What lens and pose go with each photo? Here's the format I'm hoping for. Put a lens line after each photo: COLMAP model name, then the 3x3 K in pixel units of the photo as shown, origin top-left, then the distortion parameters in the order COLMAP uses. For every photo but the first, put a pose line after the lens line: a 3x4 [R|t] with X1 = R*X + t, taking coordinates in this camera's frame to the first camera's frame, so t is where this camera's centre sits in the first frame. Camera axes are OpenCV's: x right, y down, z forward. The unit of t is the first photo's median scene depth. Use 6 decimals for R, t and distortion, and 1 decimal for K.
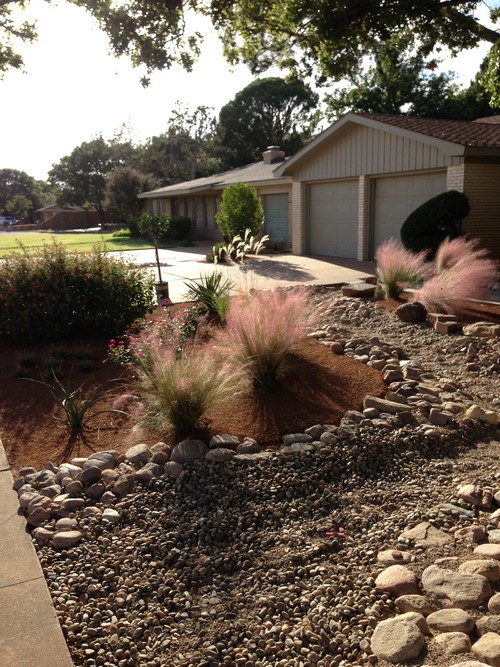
lens RADIAL K [[604.7, 0, 242.2], [0, 604.7, 323.3], [0, 0, 1]] dist [0.081303, -0.151094]
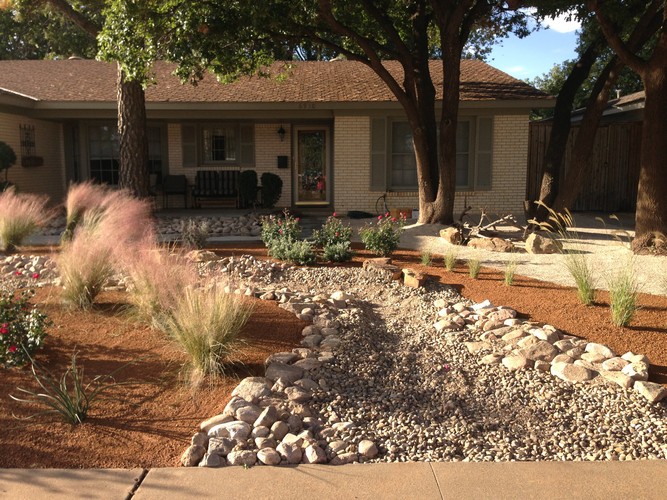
lens RADIAL K [[604.7, 0, 333.1], [0, 604.7, 251.0], [0, 0, 1]] dist [0.081303, -0.151094]
pose [[0.434464, -0.112247, 0.893668, -1.225161], [0.155113, 0.986704, 0.048523, -0.038276], [-0.887232, 0.117538, 0.446098, 0.566581]]
